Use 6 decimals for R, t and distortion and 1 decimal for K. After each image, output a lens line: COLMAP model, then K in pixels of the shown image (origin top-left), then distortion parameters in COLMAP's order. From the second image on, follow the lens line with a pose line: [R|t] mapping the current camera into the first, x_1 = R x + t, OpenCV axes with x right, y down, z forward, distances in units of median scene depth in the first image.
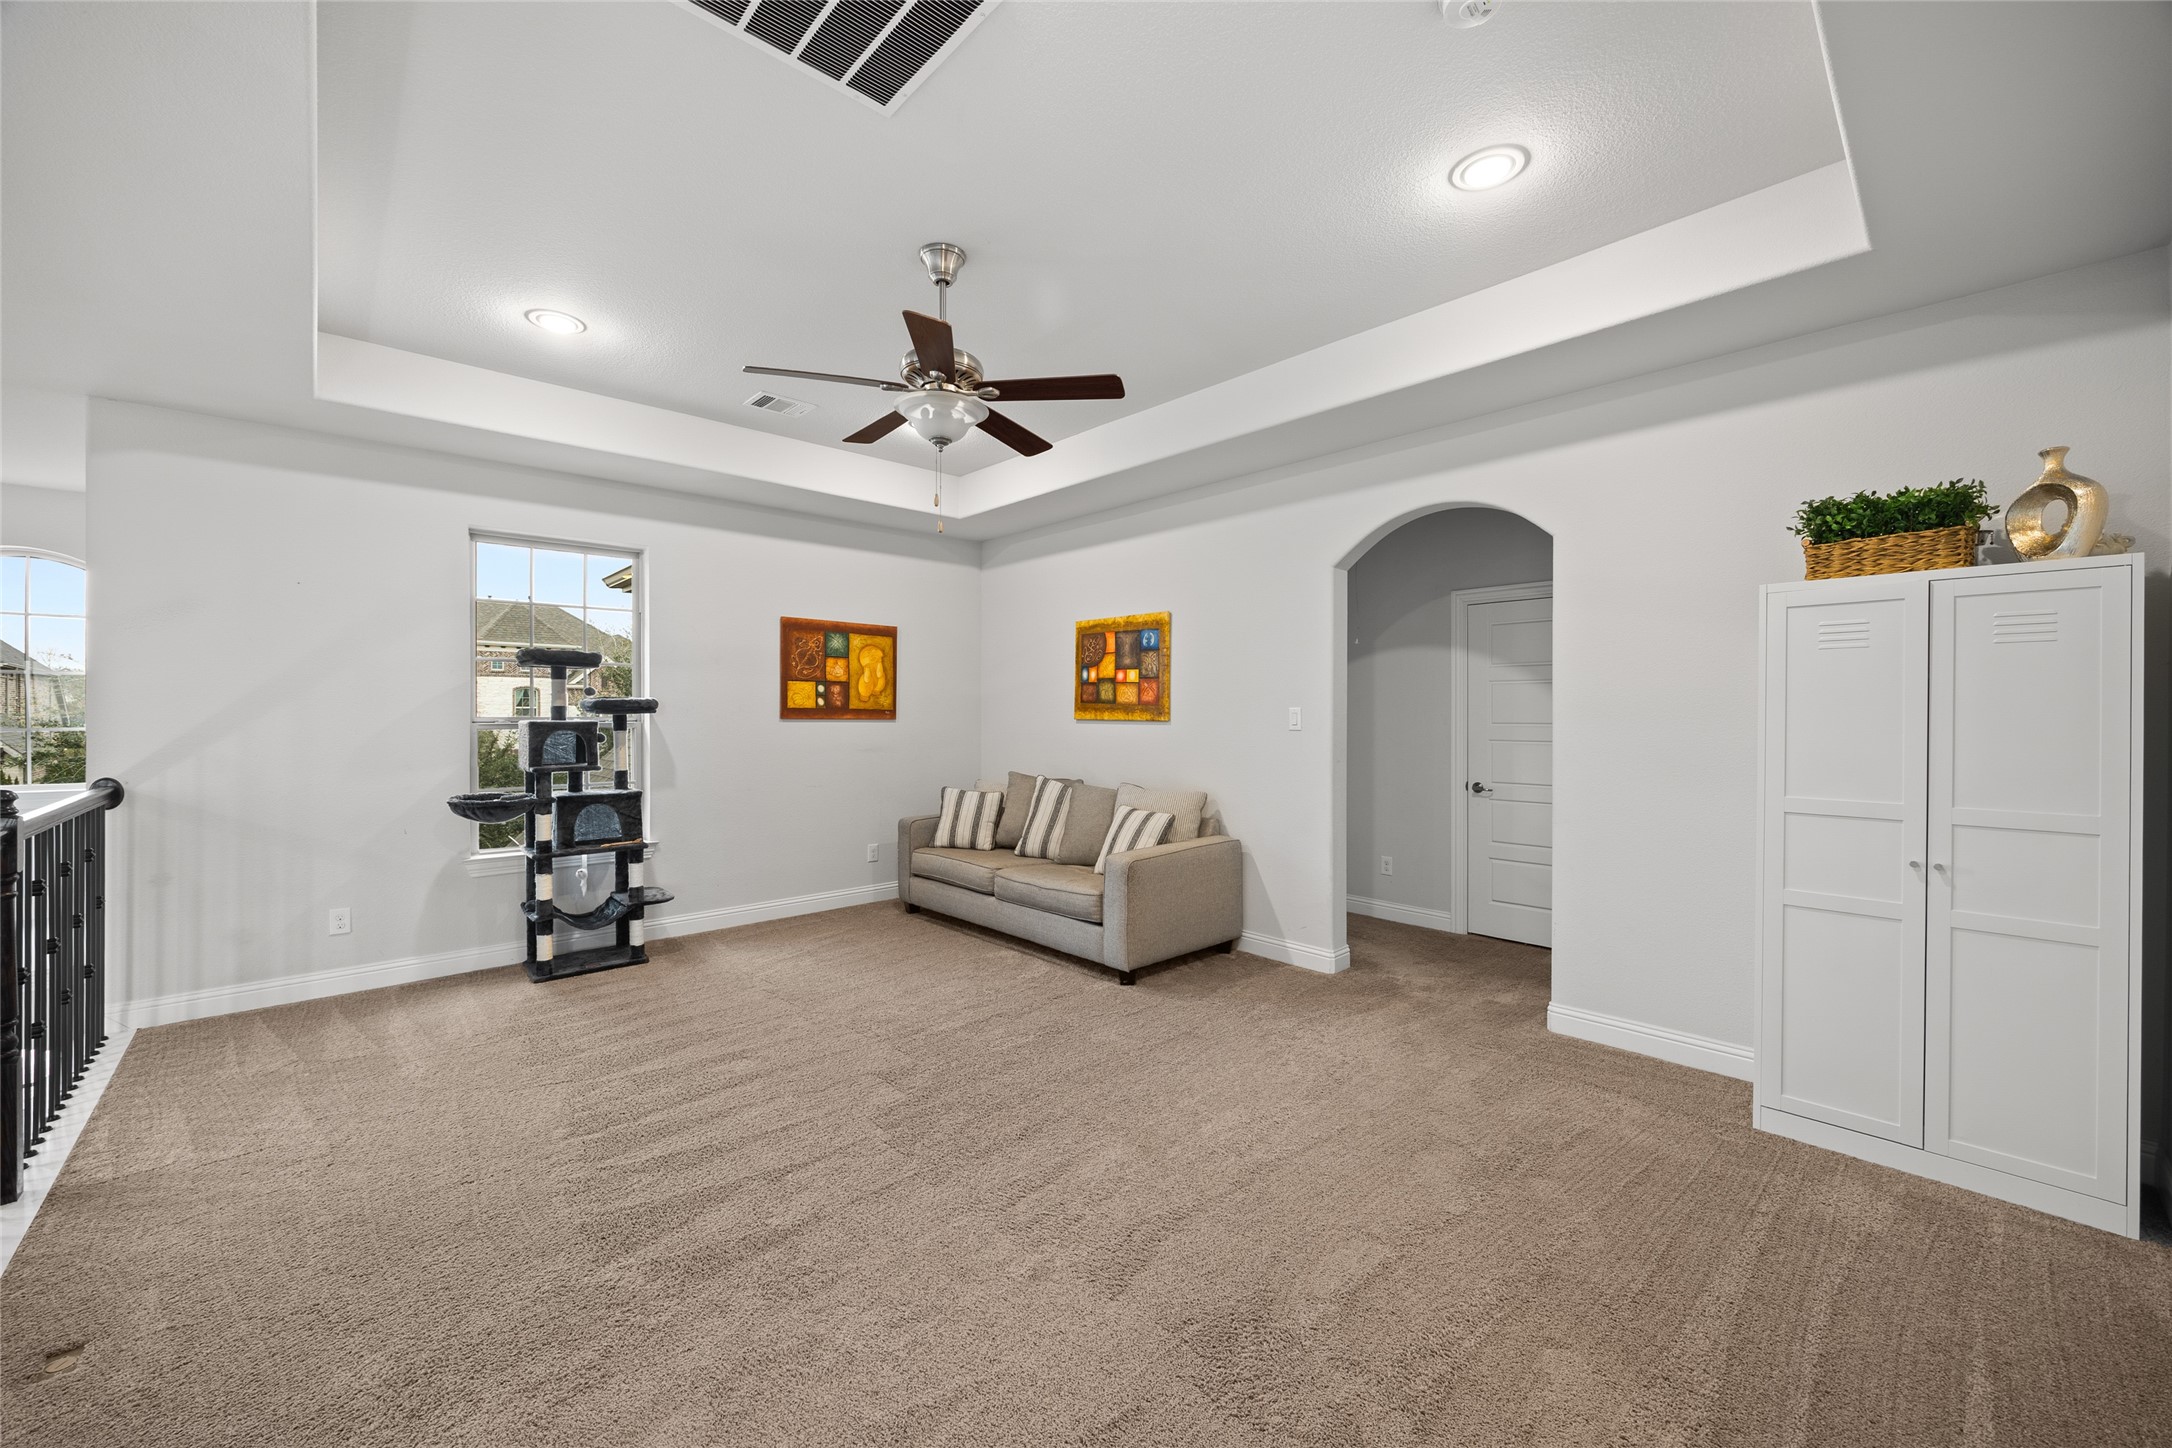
lens RADIAL K [[834.7, 0, 1087.3], [0, 834.7, 715.2], [0, 0, 1]] dist [-0.003209, 0.000681]
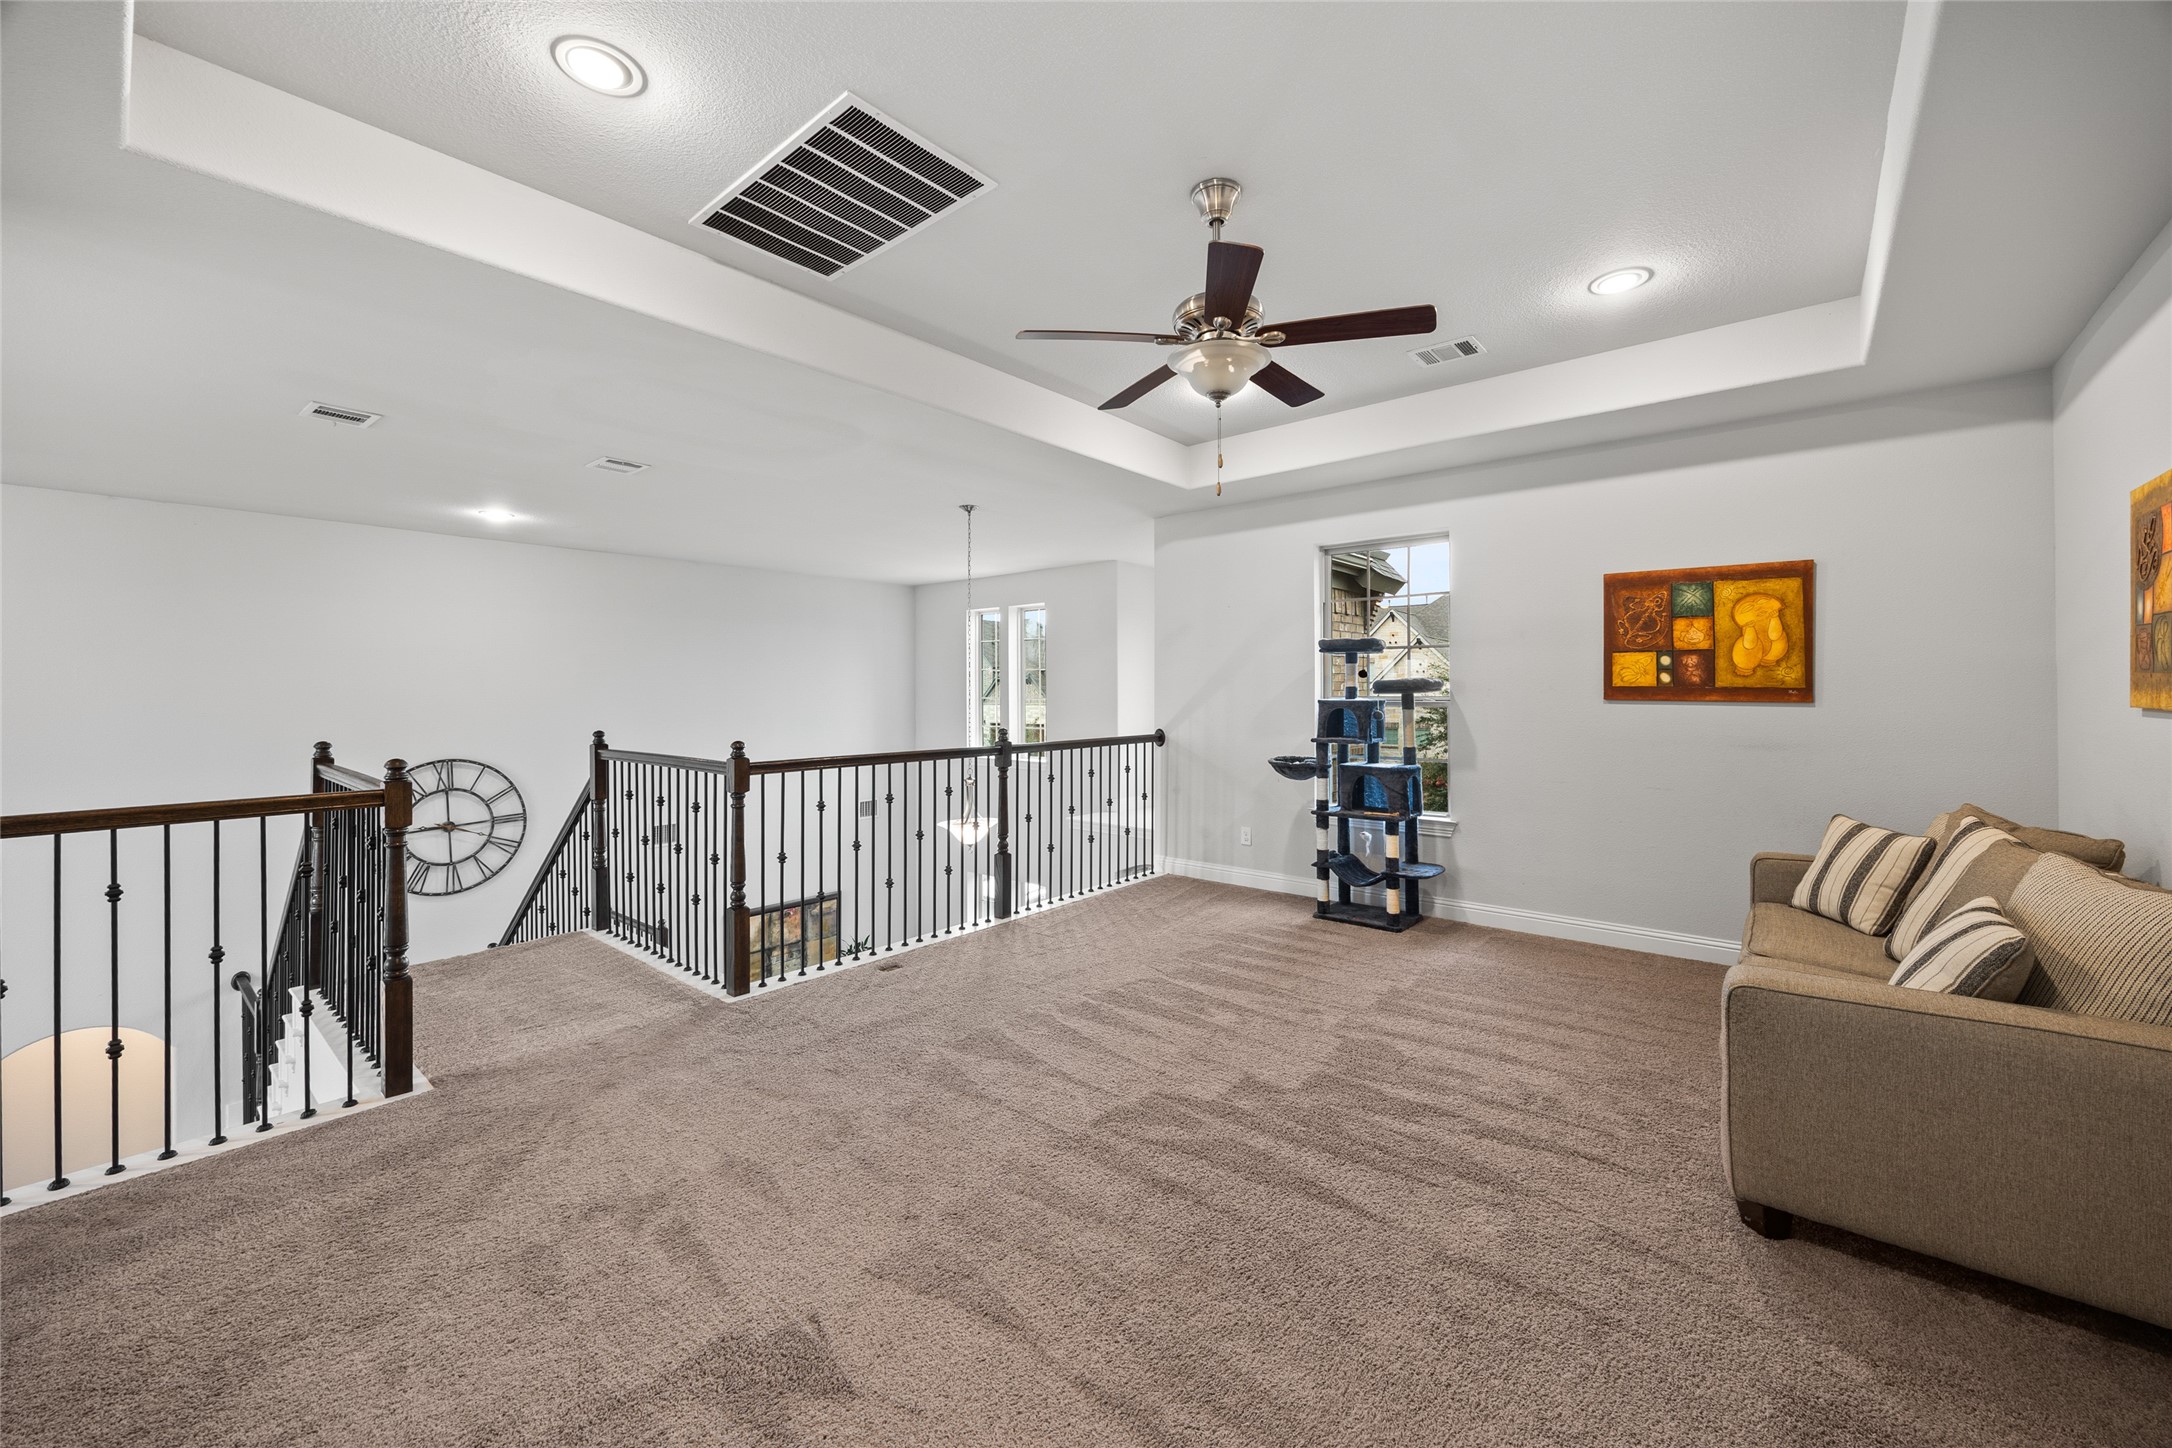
lens RADIAL K [[834.7, 0, 1089.9], [0, 834.7, 707.4], [0, 0, 1]] dist [-0.003209, 0.000681]
pose [[0.129626, 0.020682, -0.991347, 0.362136], [-0.000472, 0.999784, 0.020797, -0.004955], [0.991563, -0.002228, 0.129607, 0.387282]]
